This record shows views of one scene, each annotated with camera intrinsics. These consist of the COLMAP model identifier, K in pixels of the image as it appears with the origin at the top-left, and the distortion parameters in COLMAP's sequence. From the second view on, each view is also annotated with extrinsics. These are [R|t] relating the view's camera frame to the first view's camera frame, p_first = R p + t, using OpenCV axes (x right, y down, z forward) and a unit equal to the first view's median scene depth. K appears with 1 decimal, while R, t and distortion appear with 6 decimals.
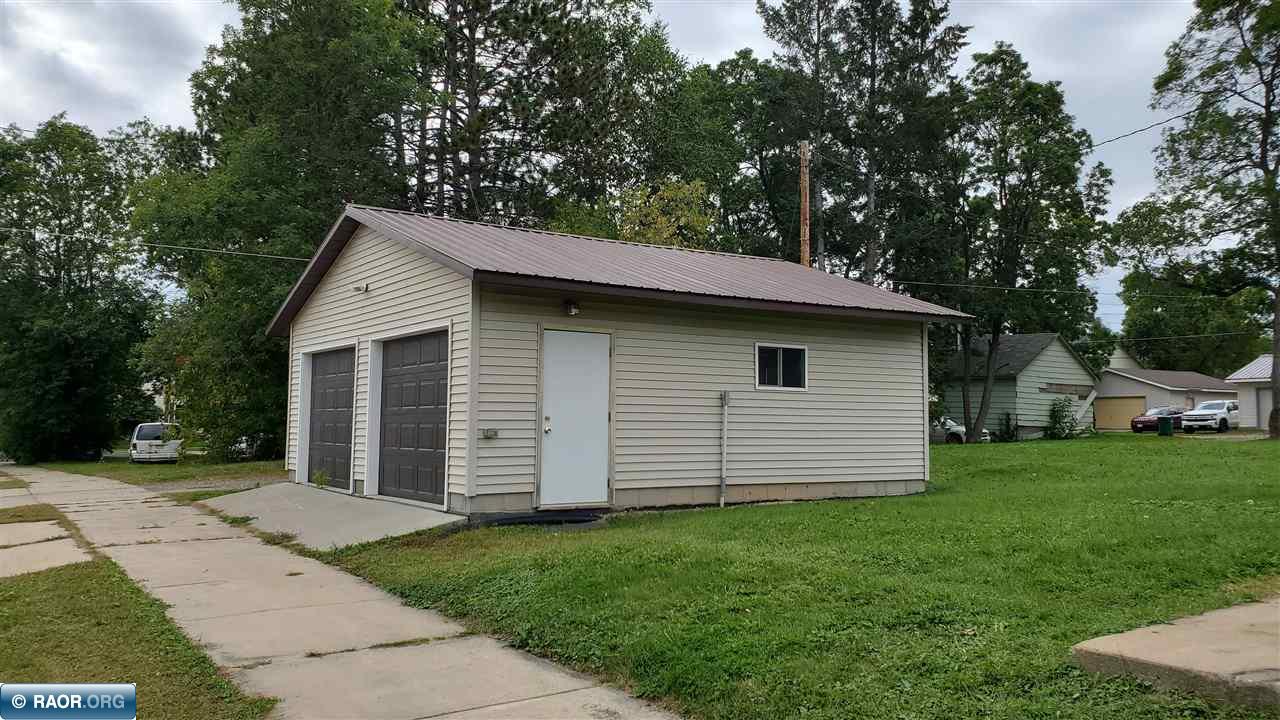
lens RADIAL K [[988.0, 0, 639.5], [0, 988.0, 354.8], [0, 0, 1]] dist [0.046807, -0.004266]
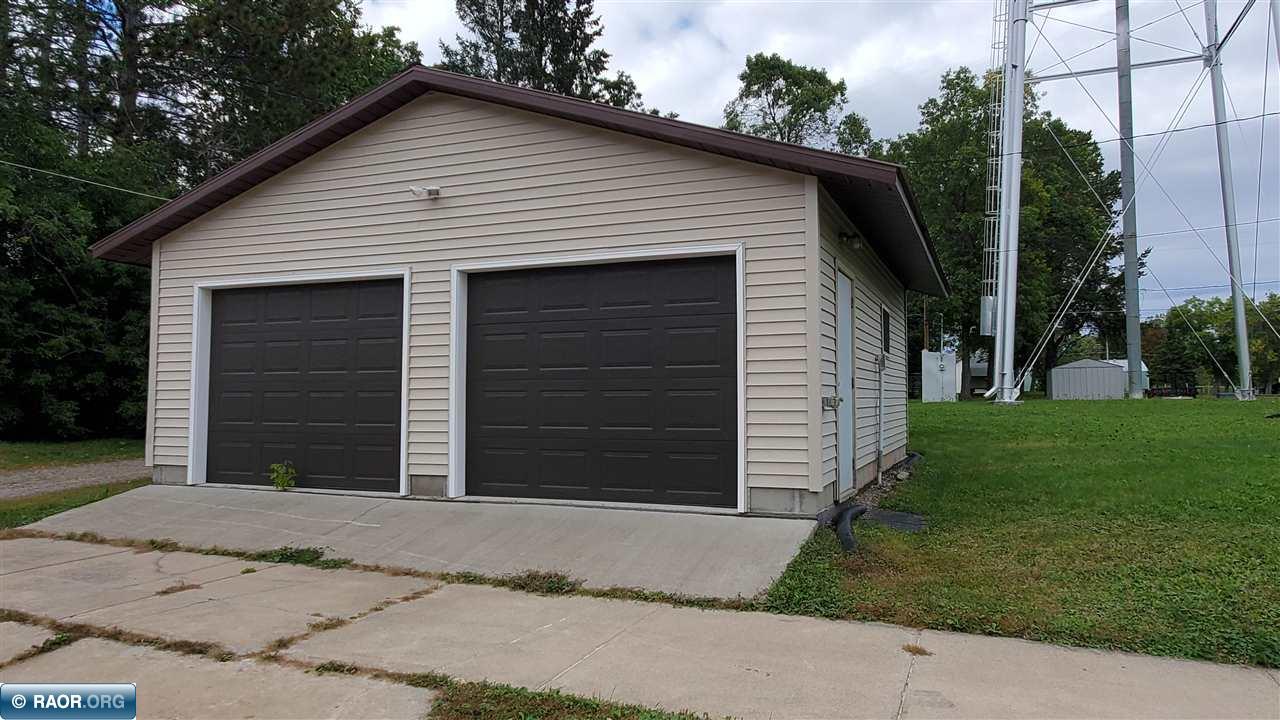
lens RADIAL K [[849.2, 0, 644.9], [0, 849.2, 354.3], [0, 0, 1]] dist [-0.000775, -0.000171]
pose [[0.833168, 0.022463, 0.552564, -0.177897], [-0.029207, 0.999568, 0.003405, 0.013756], [-0.552248, -0.018976, 0.833464, 0.163504]]
